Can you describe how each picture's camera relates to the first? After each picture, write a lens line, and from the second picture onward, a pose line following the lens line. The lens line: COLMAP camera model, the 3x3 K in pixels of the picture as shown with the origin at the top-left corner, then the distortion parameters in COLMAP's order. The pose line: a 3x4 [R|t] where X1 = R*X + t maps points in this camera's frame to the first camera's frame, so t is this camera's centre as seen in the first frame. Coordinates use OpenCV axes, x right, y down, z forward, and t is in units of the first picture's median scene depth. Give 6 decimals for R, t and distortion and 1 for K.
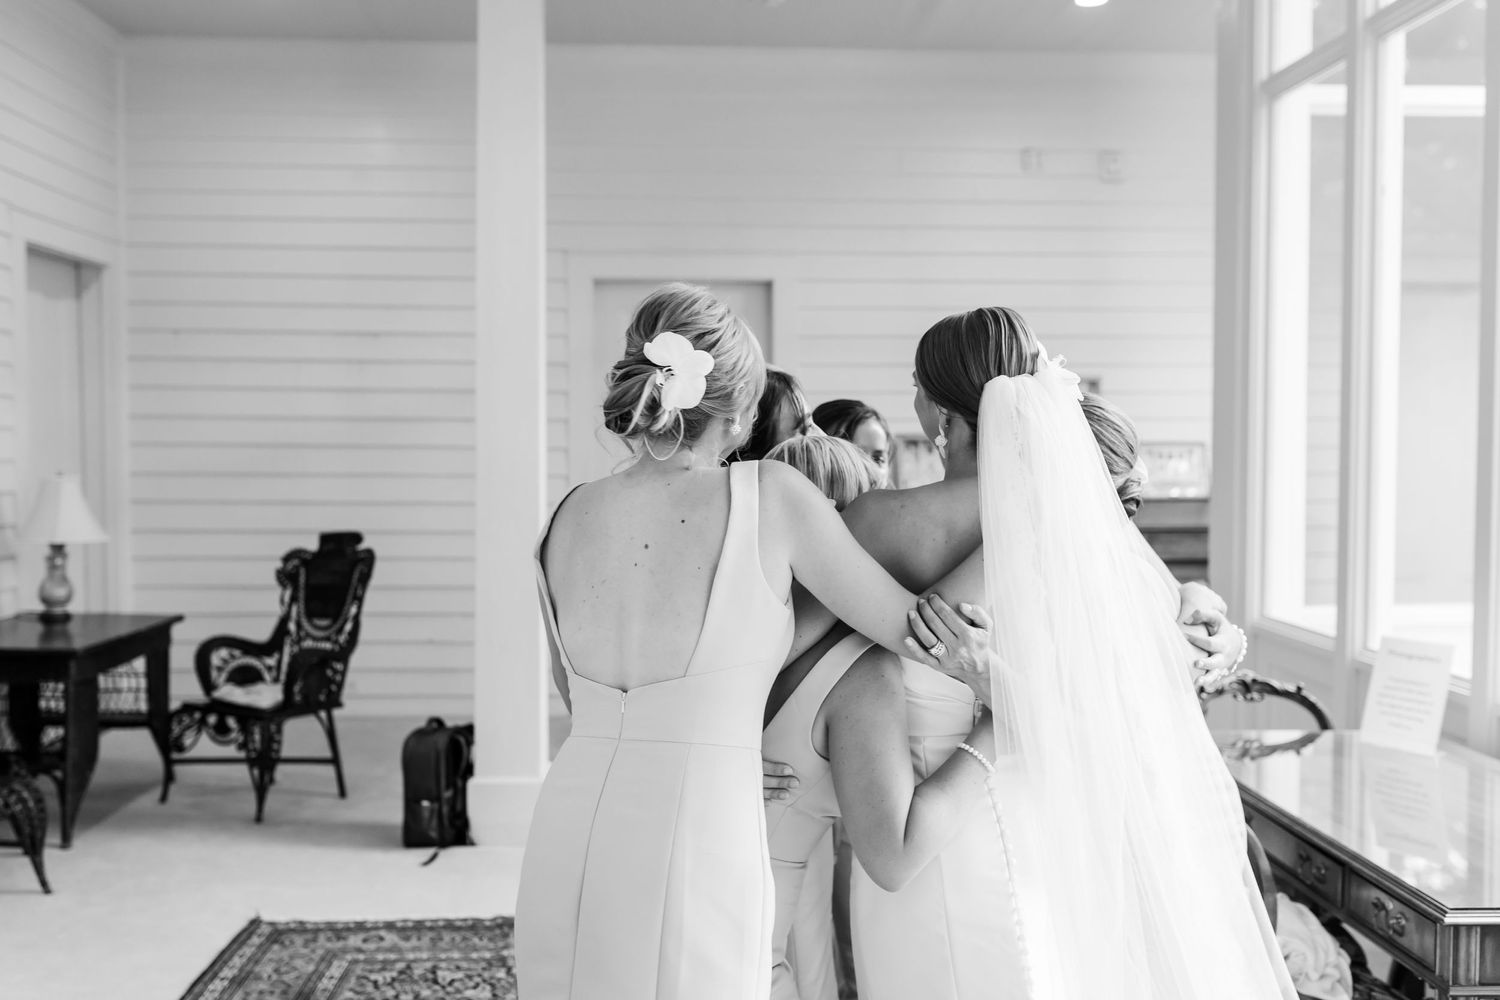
lens RADIAL K [[1820.1, 0, 750.0], [0, 1820.1, 500.0], [0, 0, 1]] dist [0.008498, 0.022535]
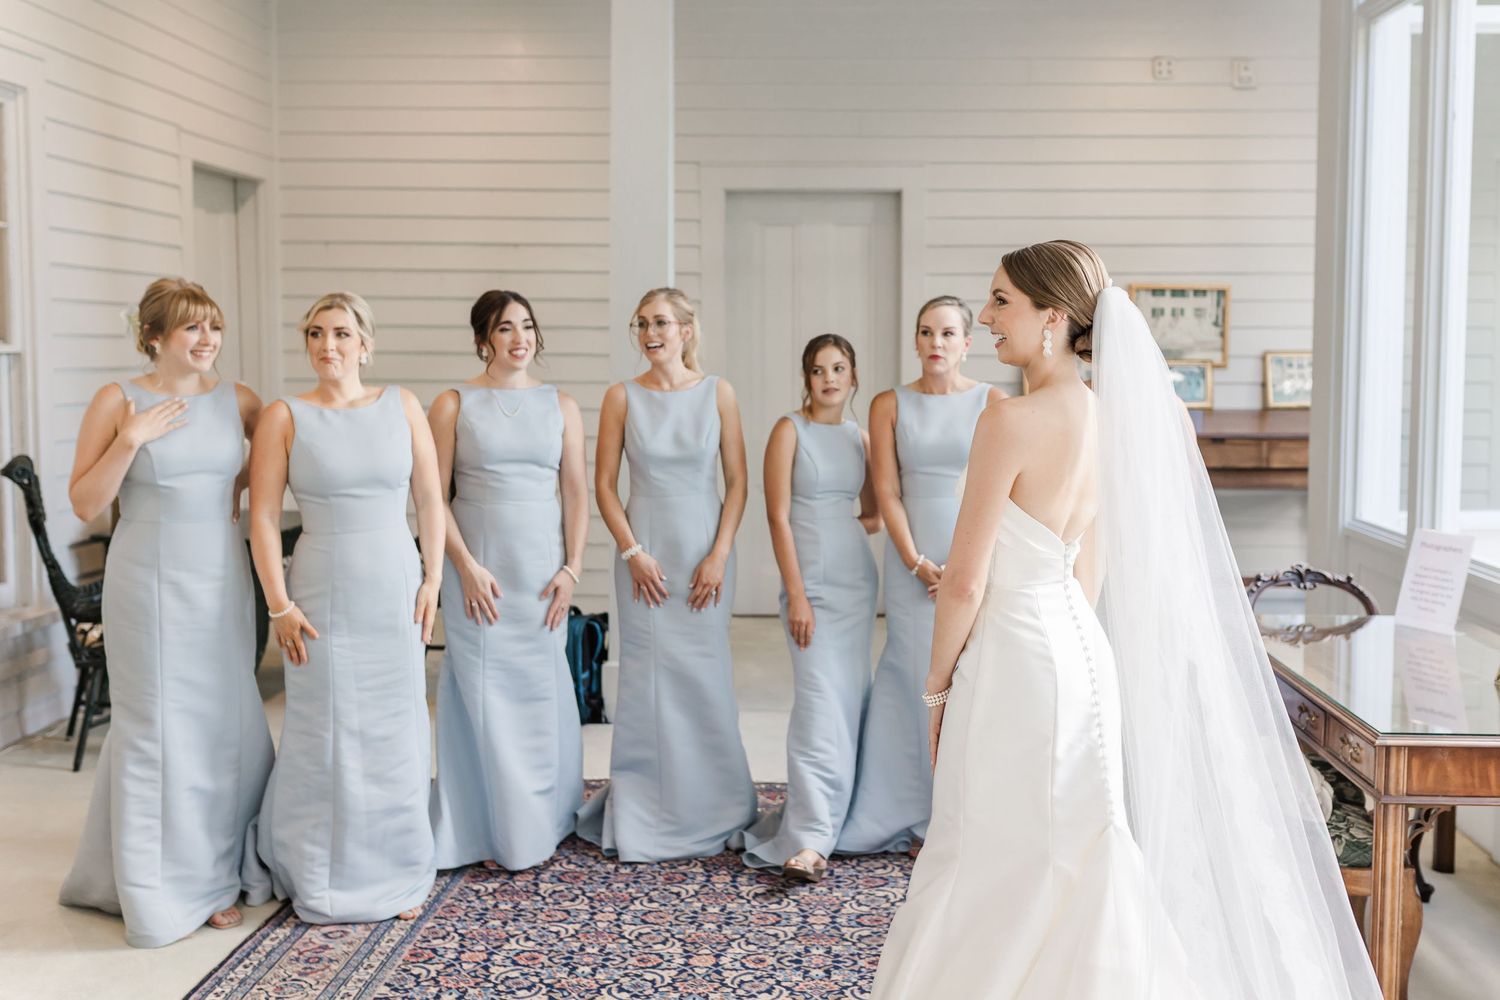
lens RADIAL K [[1820.1, 0, 750.0], [0, 1820.1, 500.0], [0, 0, 1]] dist [0.008498, 0.022535]
pose [[0.997287, 0.008256, -0.073143, 0.017804], [-0.004539, 0.998697, 0.050840, 0.001360], [0.073468, -0.050370, 0.996025, -0.110624]]
